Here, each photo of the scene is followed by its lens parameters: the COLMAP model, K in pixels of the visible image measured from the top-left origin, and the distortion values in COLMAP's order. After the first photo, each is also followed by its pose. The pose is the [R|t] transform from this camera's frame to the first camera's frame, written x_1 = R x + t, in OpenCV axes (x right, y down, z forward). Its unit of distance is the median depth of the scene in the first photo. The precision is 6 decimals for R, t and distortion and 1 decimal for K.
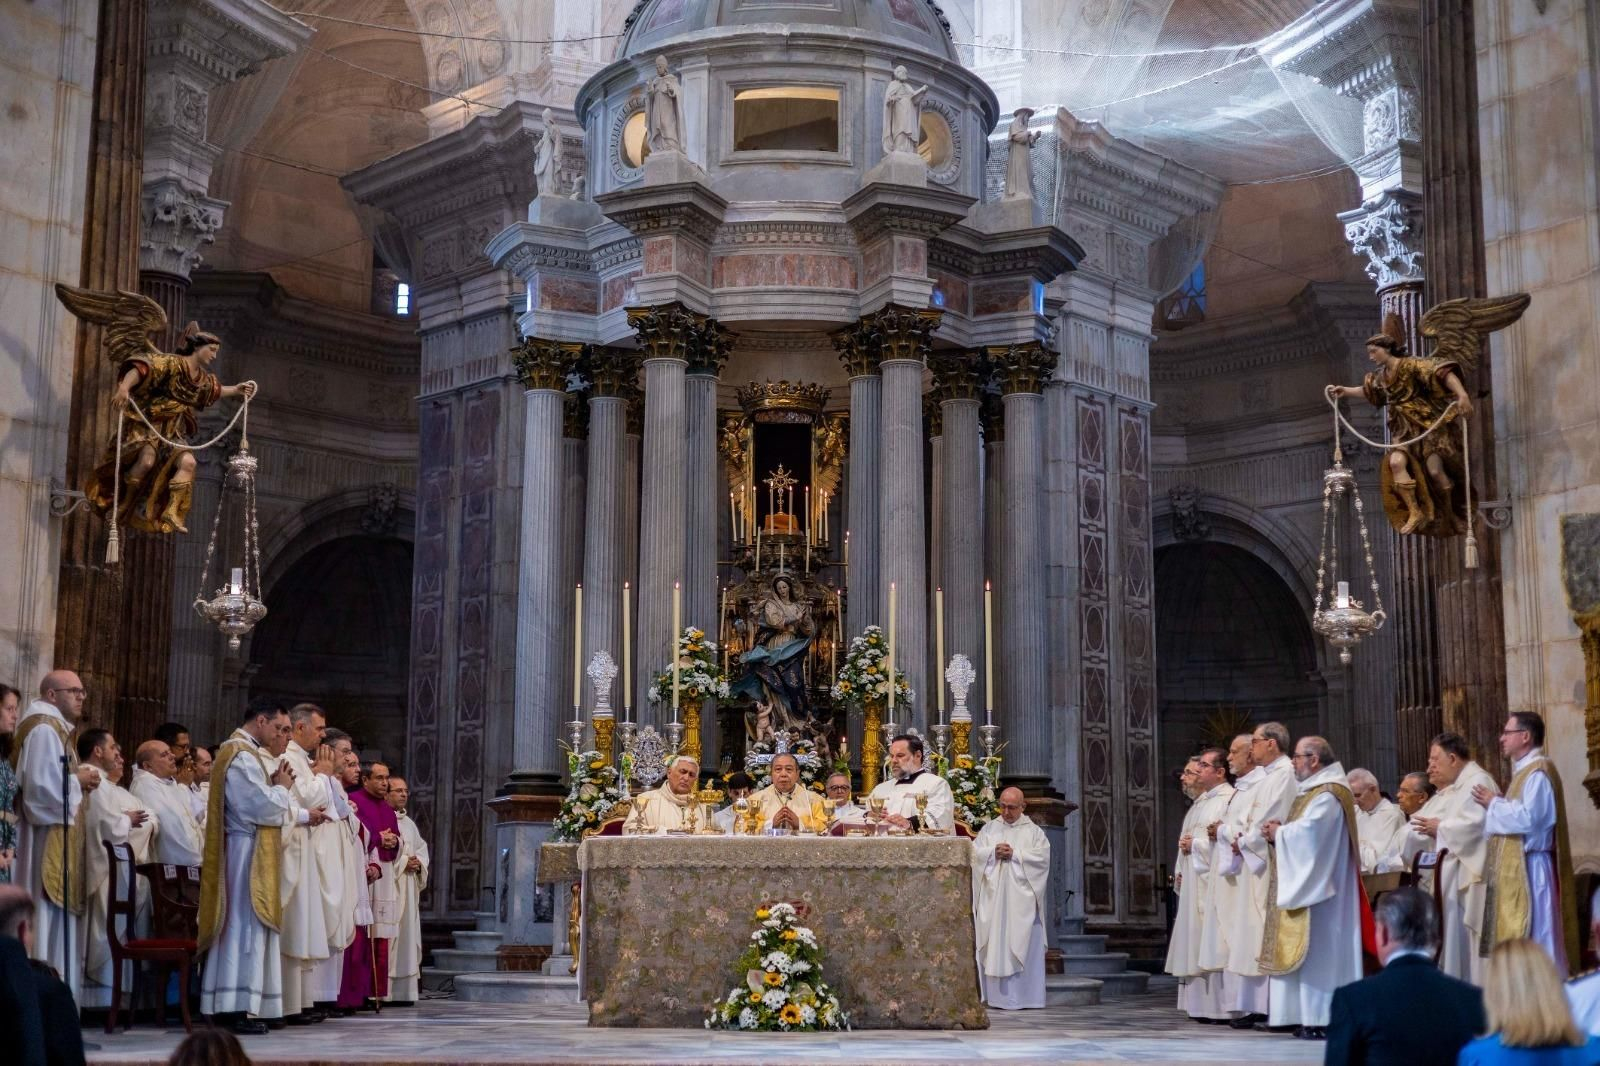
lens RADIAL K [[2215.4, 0, 800.0], [0, 2215.4, 533.0], [0, 0, 1]] dist [0.009944, 0.022755]
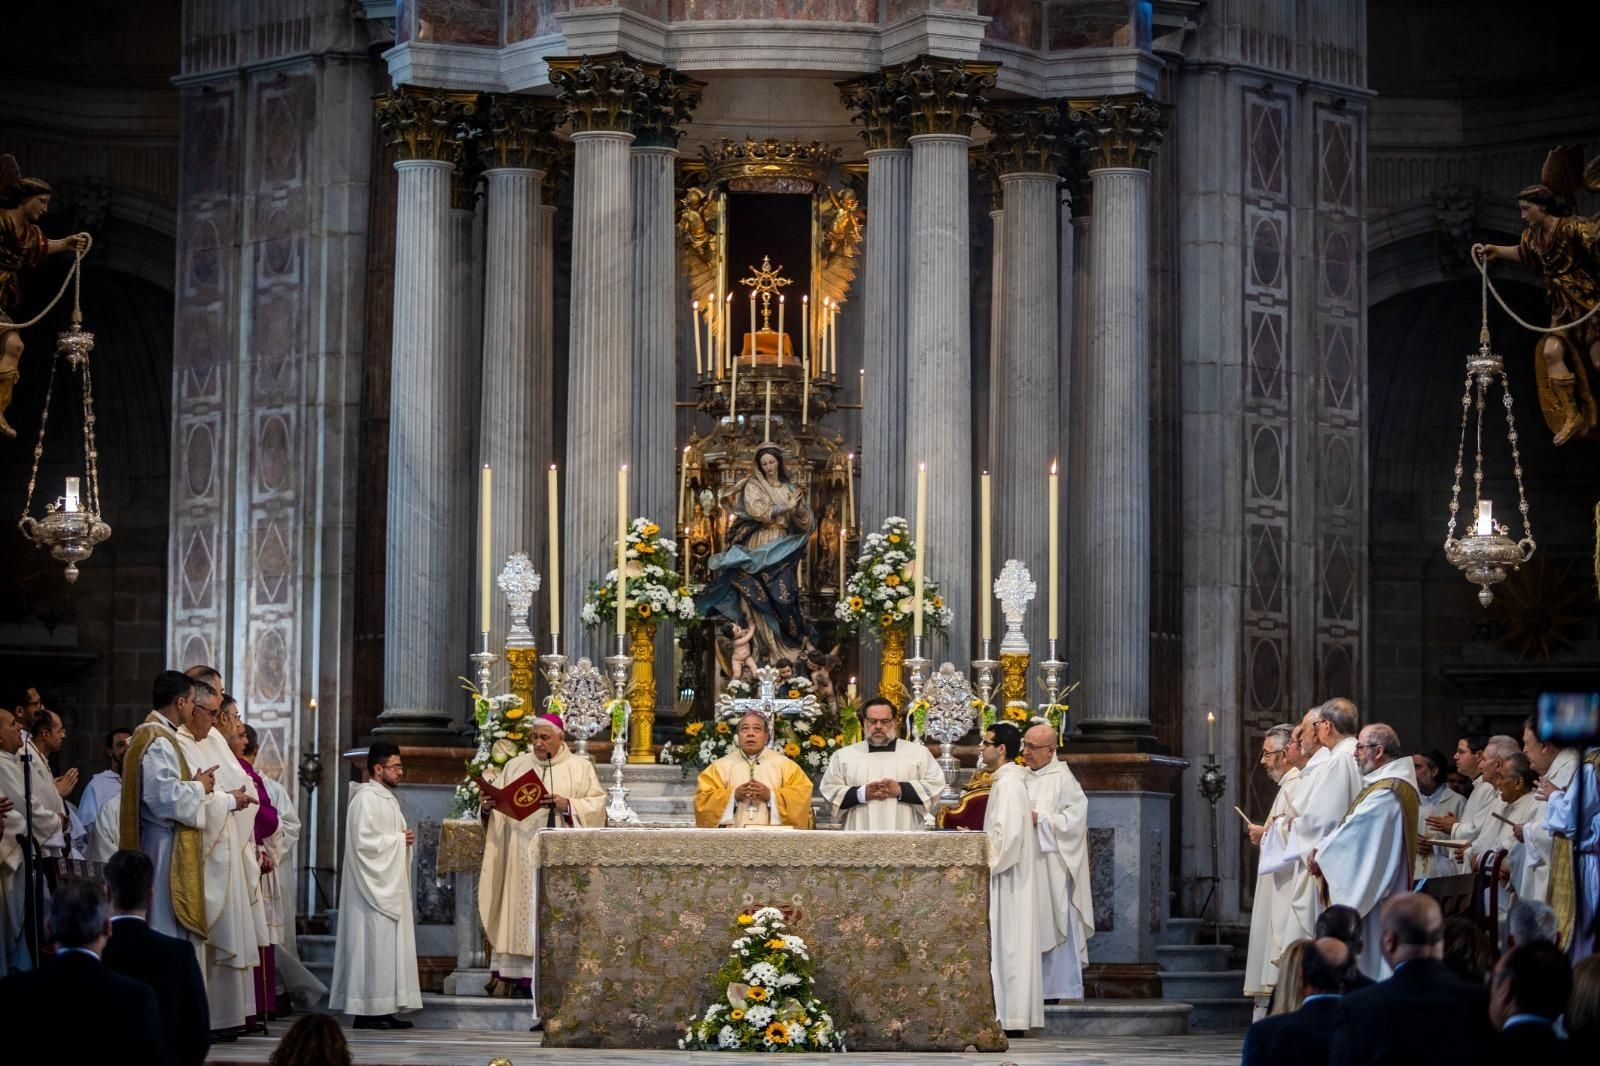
lens RADIAL K [[4795.7, 0, 800.0], [0, 4795.7, 533.0], [0, 0, 1]] dist [-0.111081, -0.671030]
pose [[0.999992, 0.004074, -0.000582, 0.003199], [-0.004002, 0.995571, 0.093928, -0.099660], [0.000962, -0.093924, 0.995579, -0.548217]]
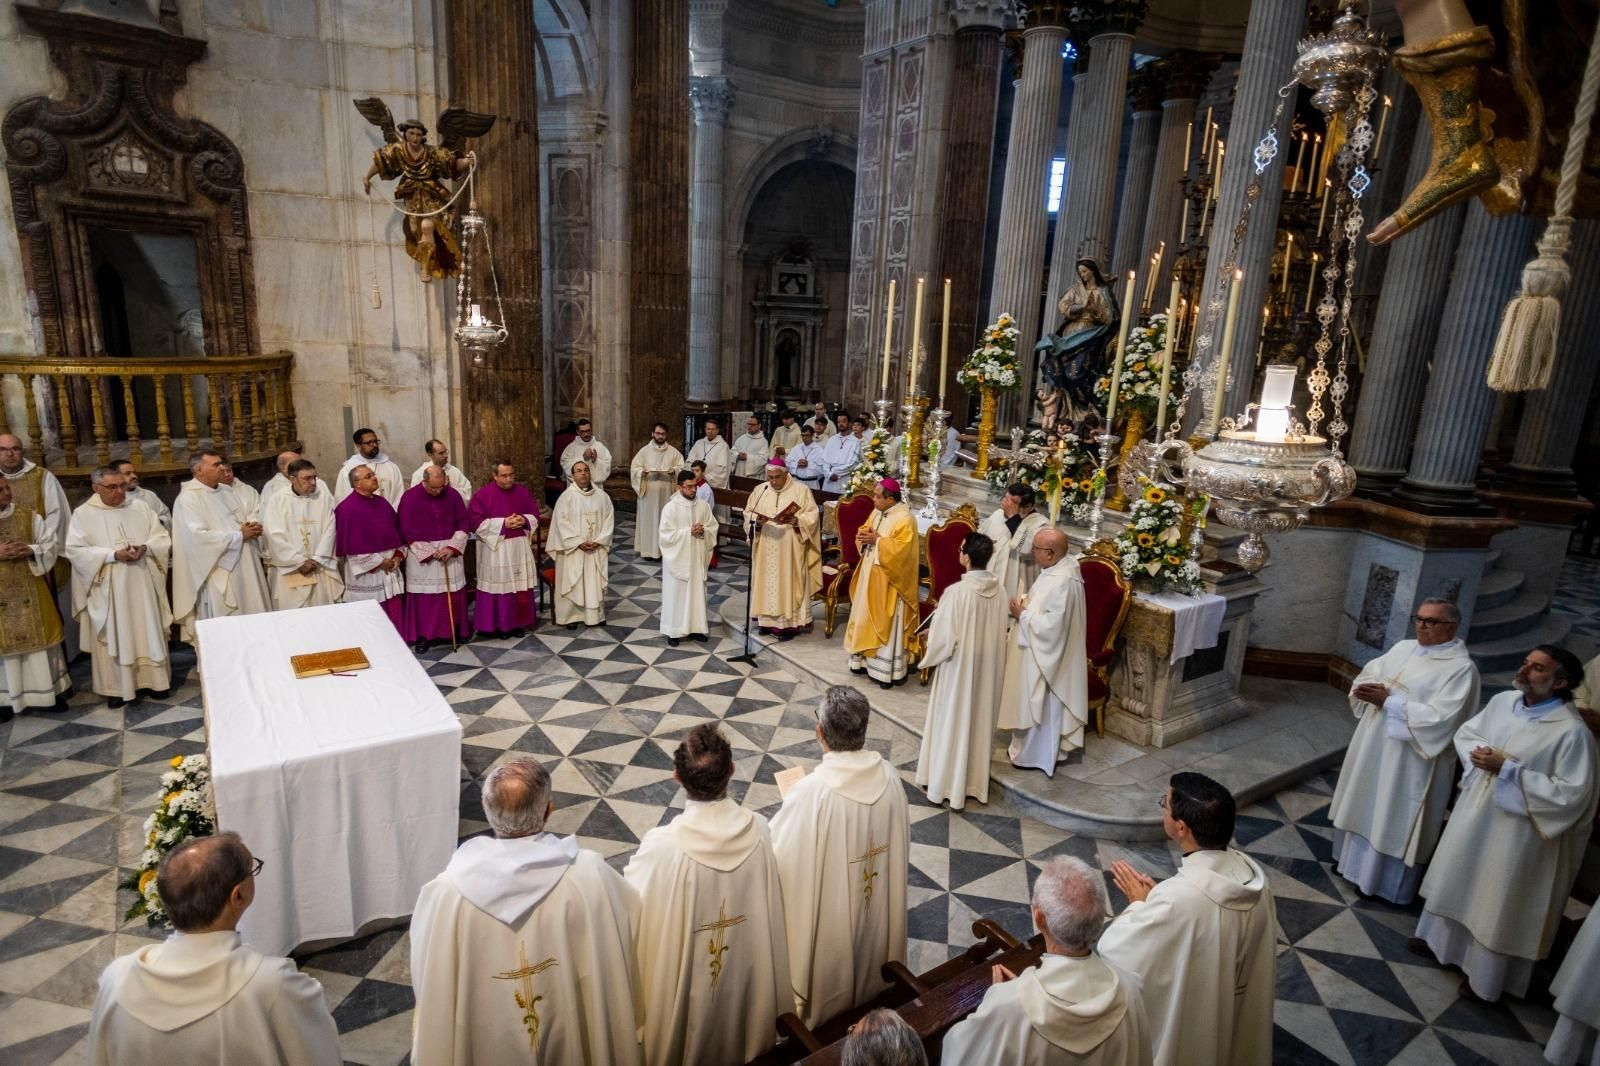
lens RADIAL K [[898.7, 0, 793.3], [0, 898.7, 539.9], [0, 0, 1]] dist [0.015949, -0.001570]
pose [[0.566138, 0.215432, -0.795661, 0.264589], [0.101424, 0.939705, 0.326600, -0.007188], [0.818047, -0.265599, 0.510153, 0.674314]]
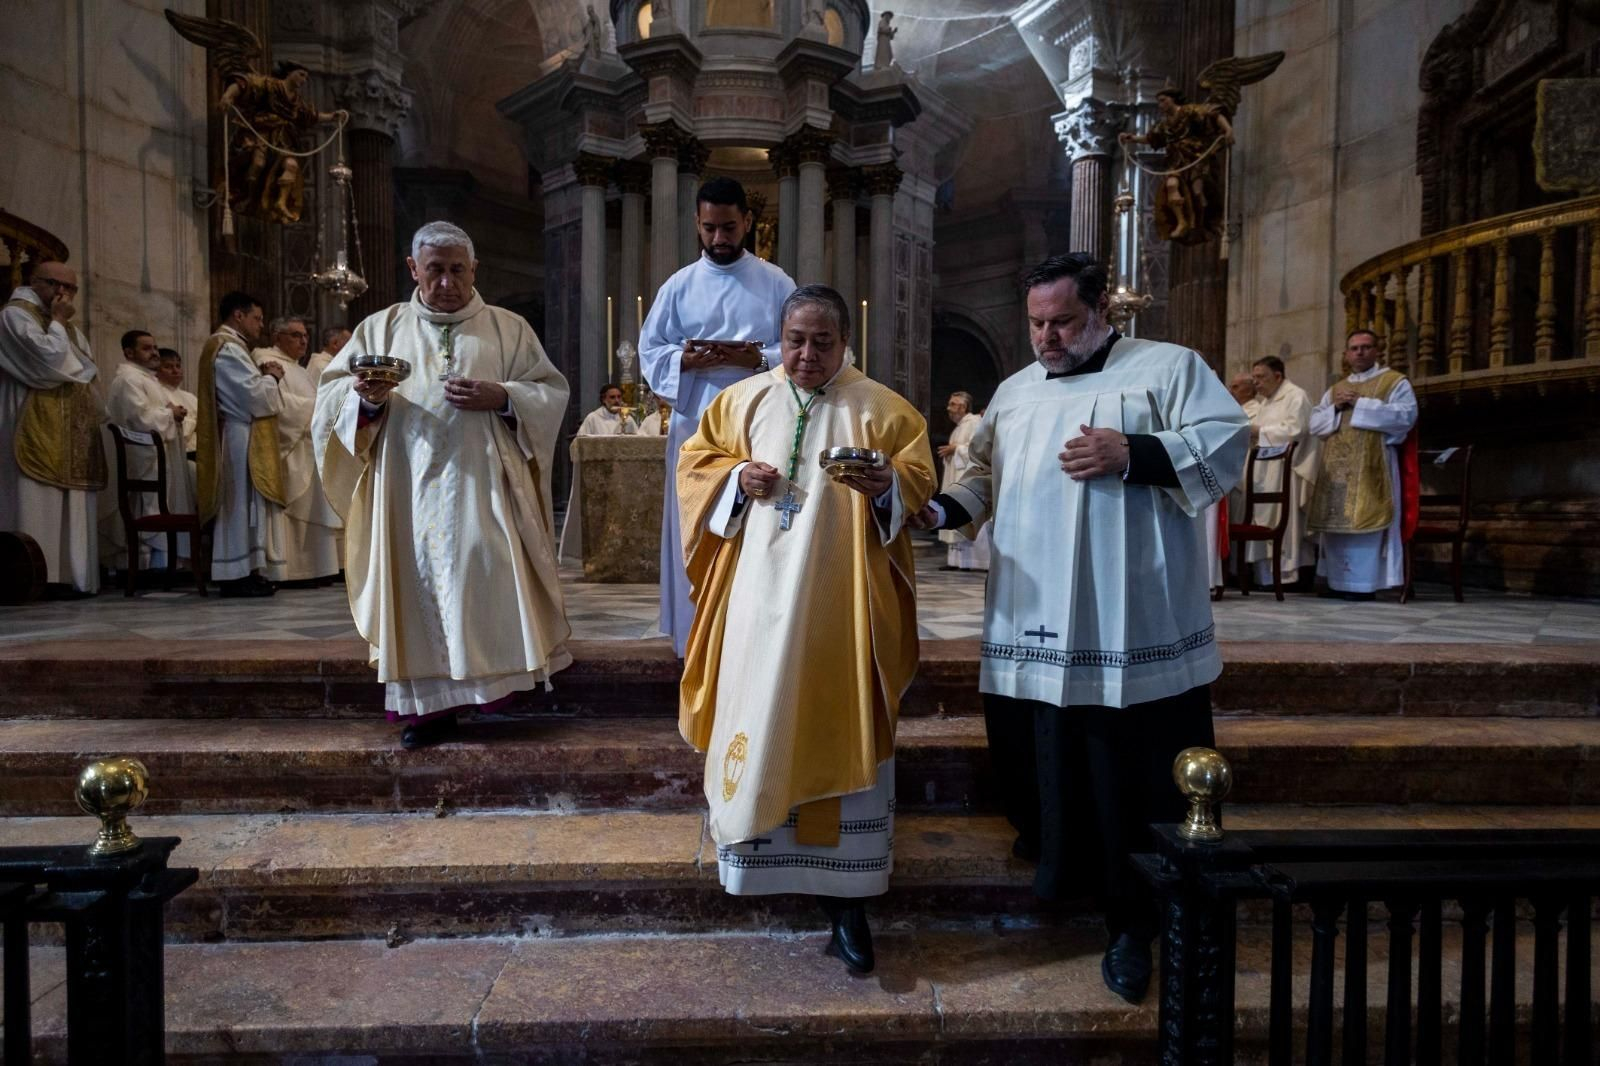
lens RADIAL K [[898.7, 0, 793.3], [0, 898.7, 539.9], [0, 0, 1]] dist [0.015949, -0.001570]
pose [[0.998778, 0.001850, 0.049378, 0.000498], [-0.011923, 0.978794, 0.204501, 0.059059], [-0.047952, -0.204839, 0.977620, 0.319970]]
